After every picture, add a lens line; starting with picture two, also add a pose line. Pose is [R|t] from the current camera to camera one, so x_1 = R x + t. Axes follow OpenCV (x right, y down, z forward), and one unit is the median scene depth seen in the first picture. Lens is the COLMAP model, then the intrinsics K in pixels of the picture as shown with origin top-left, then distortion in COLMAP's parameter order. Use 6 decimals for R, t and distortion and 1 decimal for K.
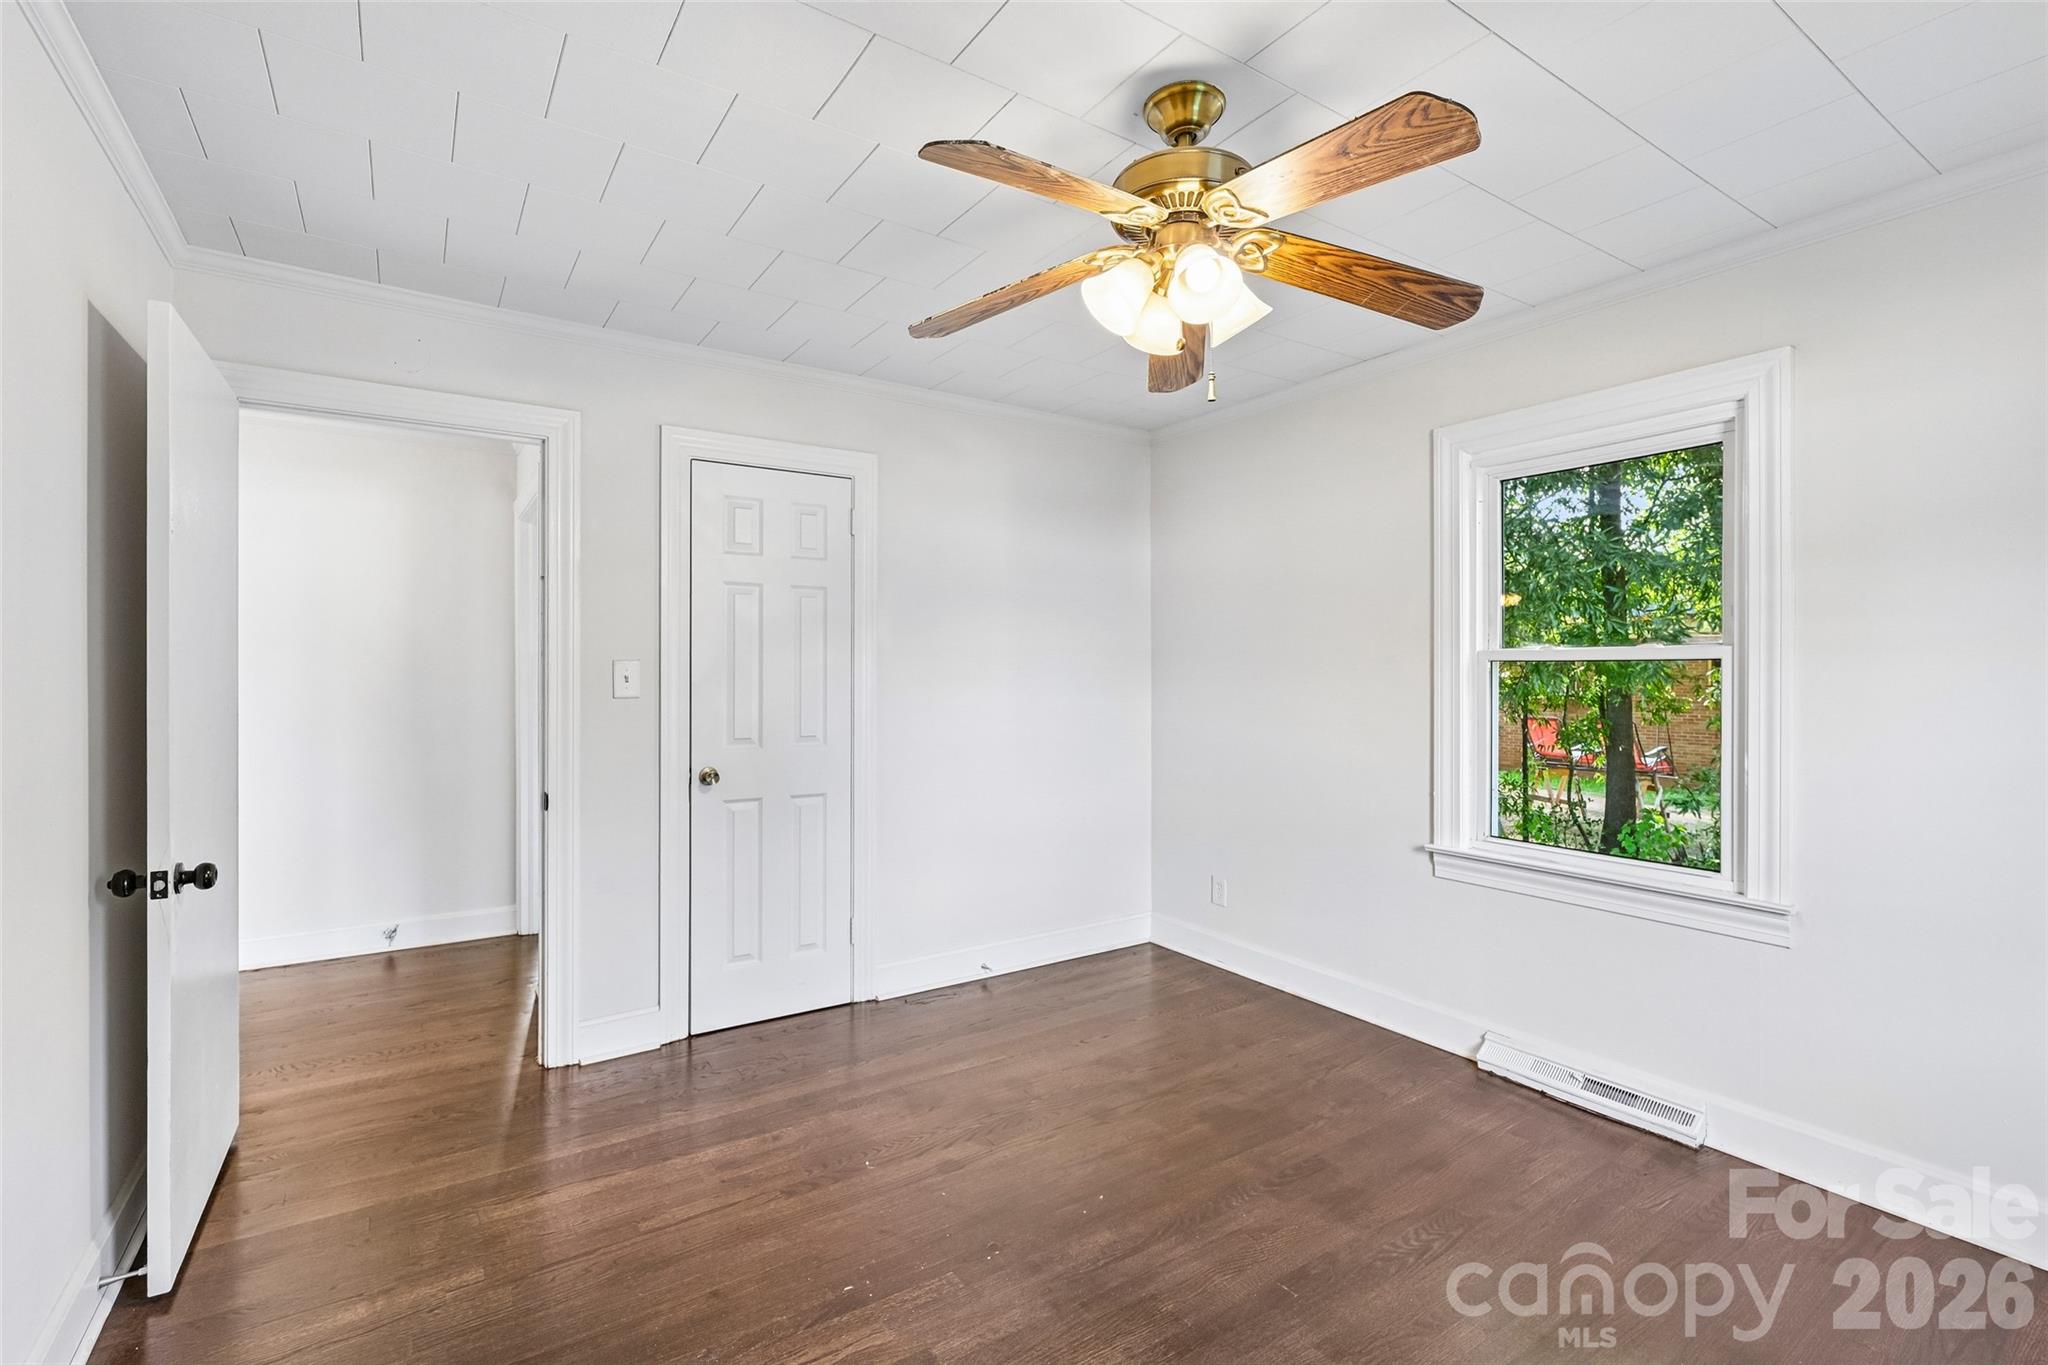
lens RADIAL K [[940.1, 0, 1018.8], [0, 940.1, 673.8], [0, 0, 1]] dist [0.000248, 0.000037]
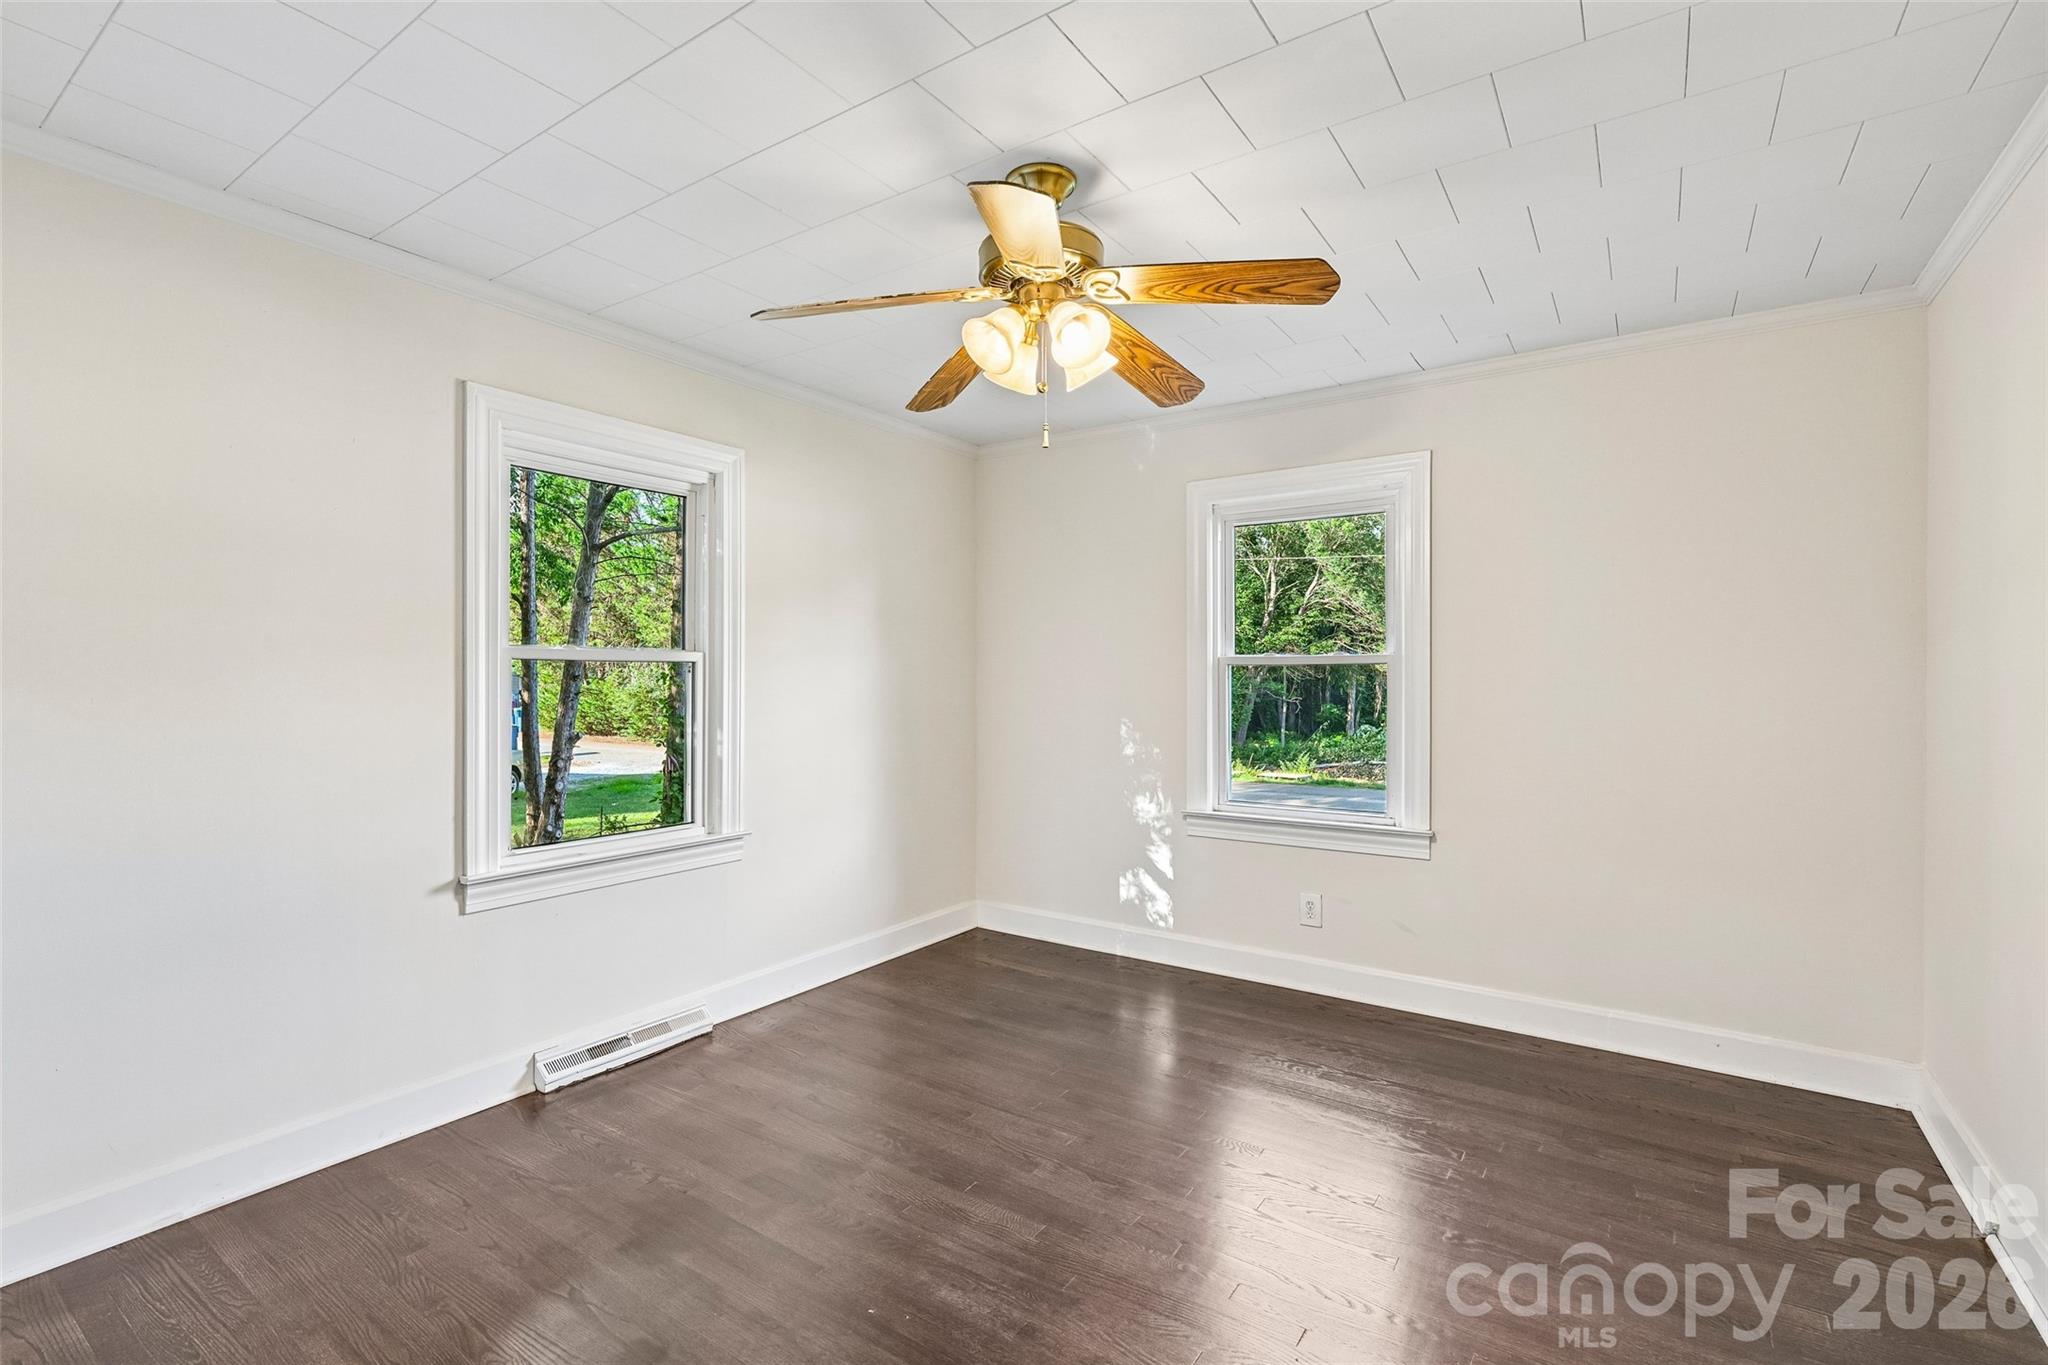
lens RADIAL K [[903.2, 0, 1018.5], [0, 903.2, 690.5], [0, 0, 1]] dist [-0.000582, 0.000106]
pose [[-0.373411, -0.006755, 0.927641, -0.579181], [0.008941, 0.999901, 0.010880, 0.014316], [-0.927623, 0.012357, -0.373314, 1.001978]]
